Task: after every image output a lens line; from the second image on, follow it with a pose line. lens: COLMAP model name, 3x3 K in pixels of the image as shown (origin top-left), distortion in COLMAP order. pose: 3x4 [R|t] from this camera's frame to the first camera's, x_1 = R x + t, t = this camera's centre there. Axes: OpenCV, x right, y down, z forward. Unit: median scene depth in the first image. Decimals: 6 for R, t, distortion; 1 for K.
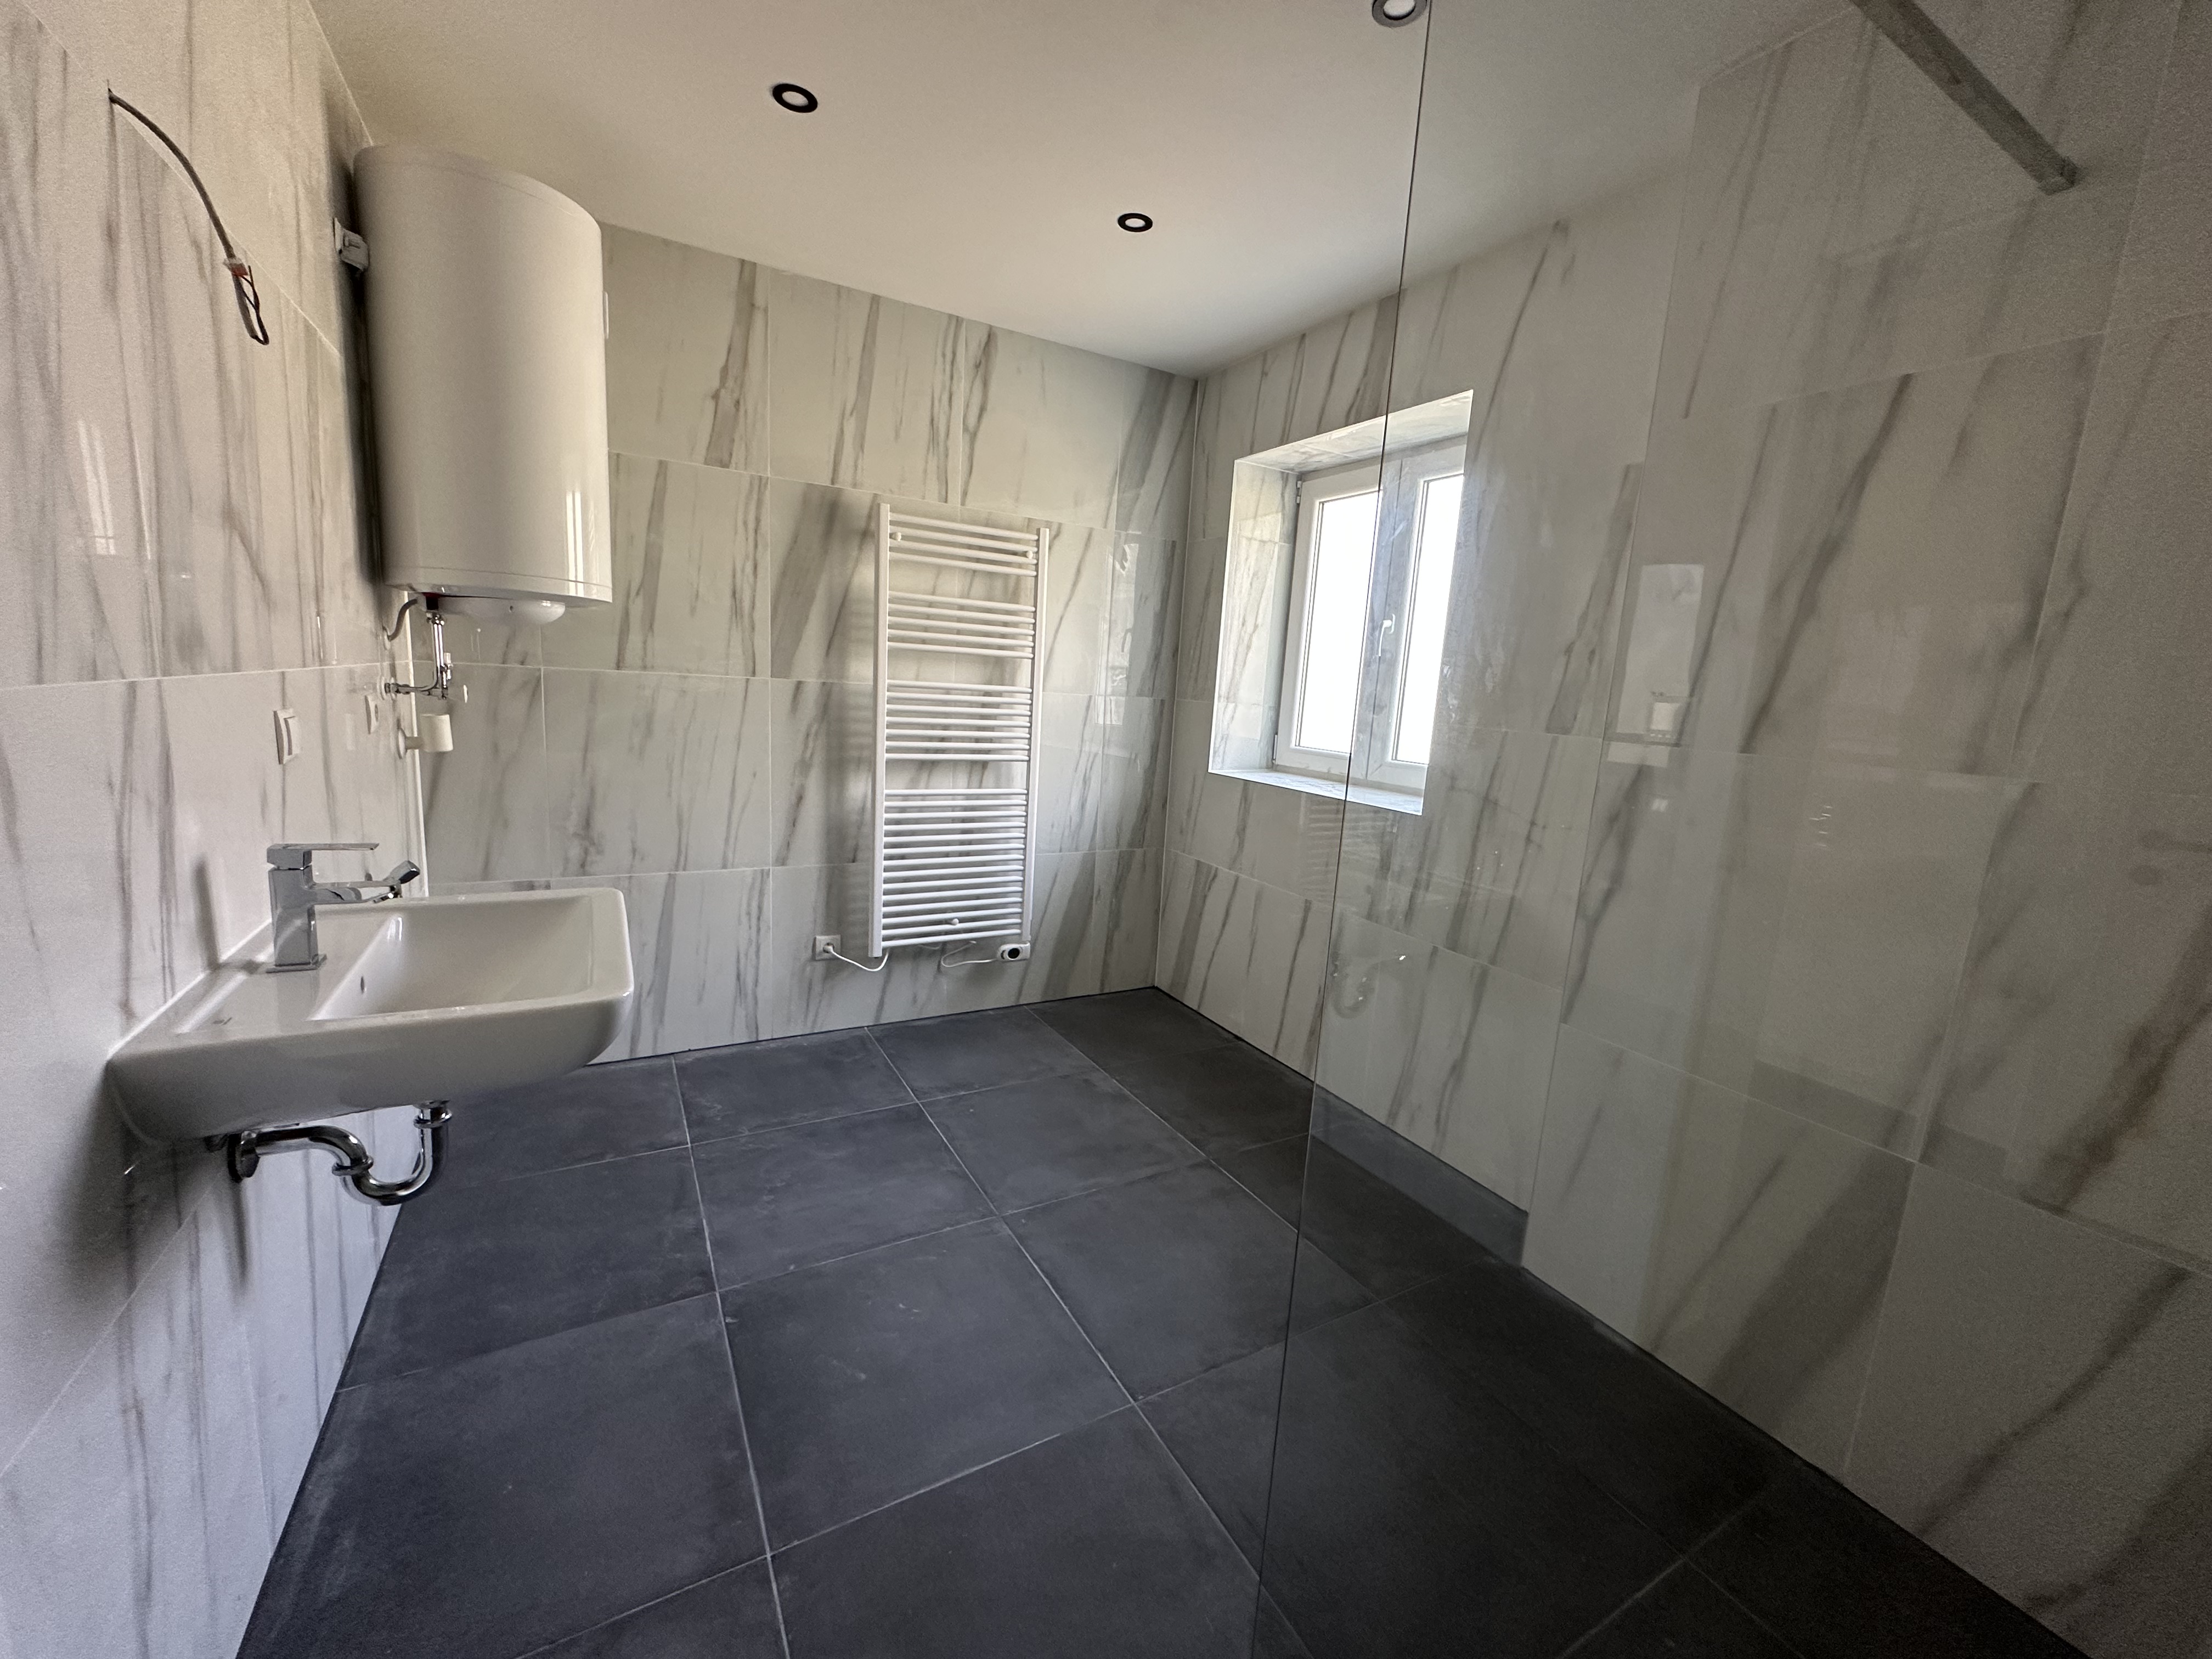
lens RADIAL K [[881.7, 0, 1100.8], [0, 881.7, 818.9], [0, 0, 1]] dist [-0.007300, 0.001078]
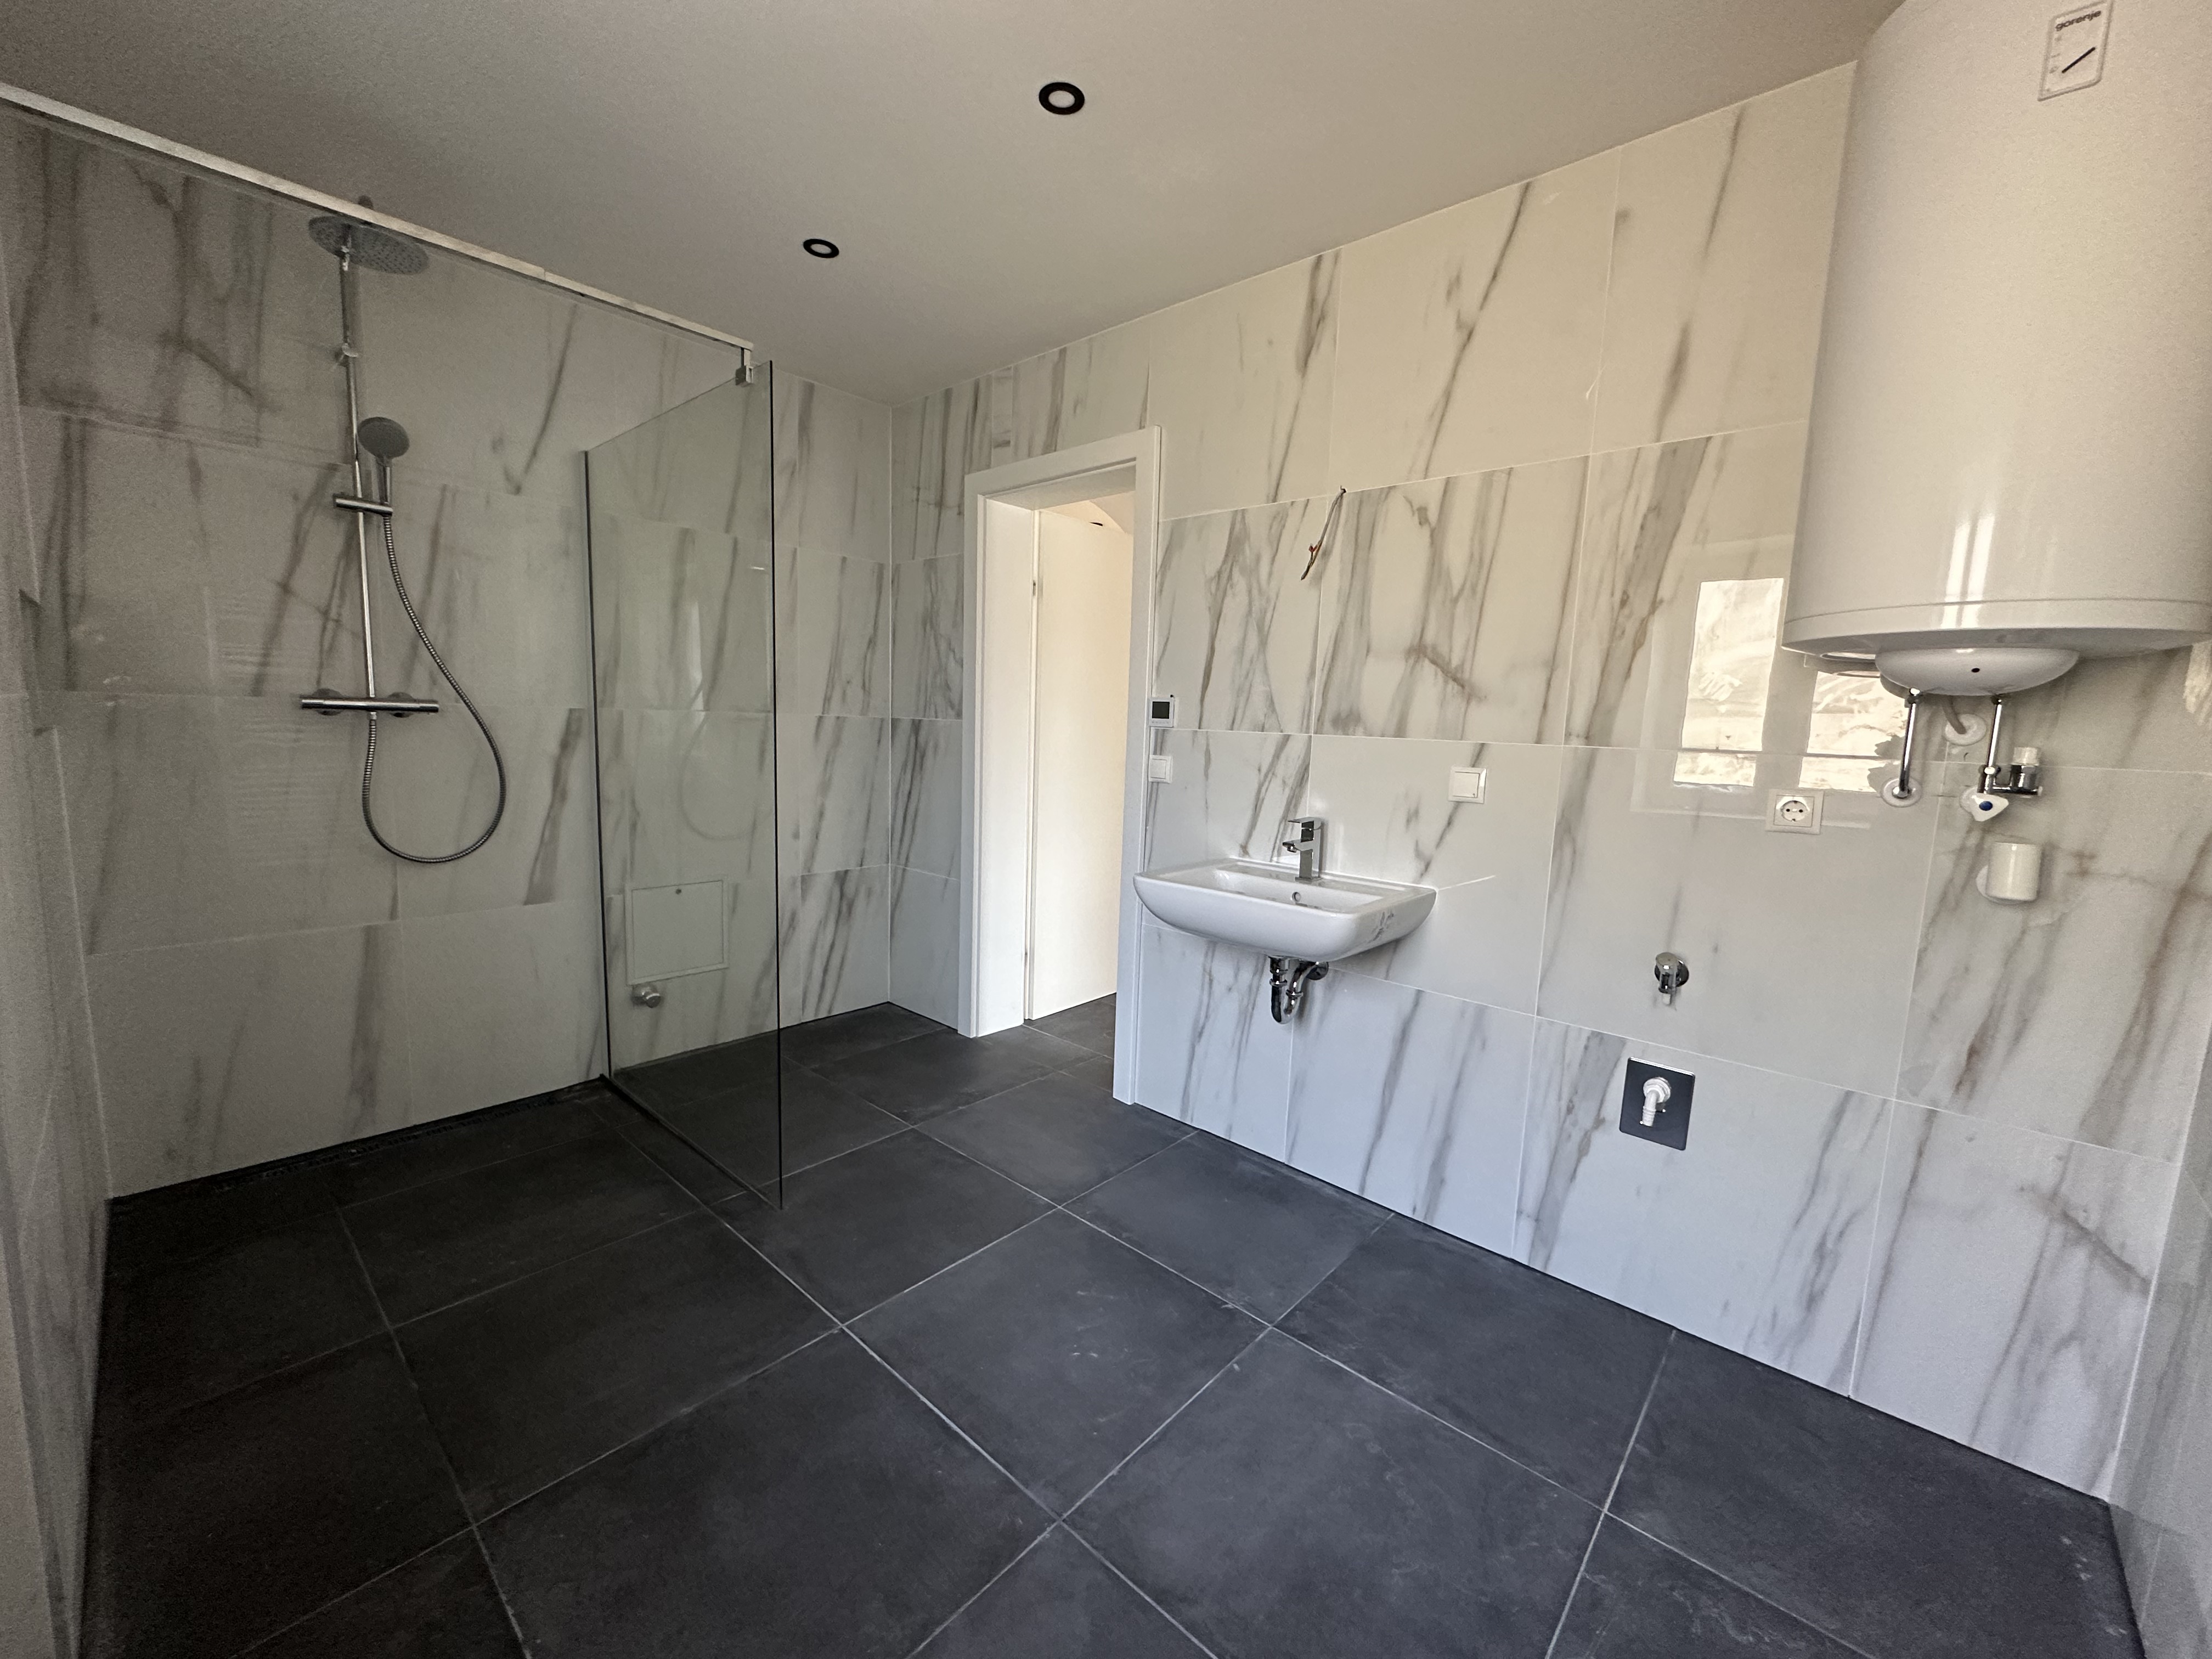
lens RADIAL K [[881.7, 0, 1108.1], [0, 881.7, 830.1], [0, 0, 1]] dist [-0.007300, 0.001078]
pose [[-0.942609, -0.053013, -0.329662, 0.109931], [-0.141004, 0.958160, 0.249093, -0.246054], [0.302664, 0.281281, -0.910646, 1.760536]]
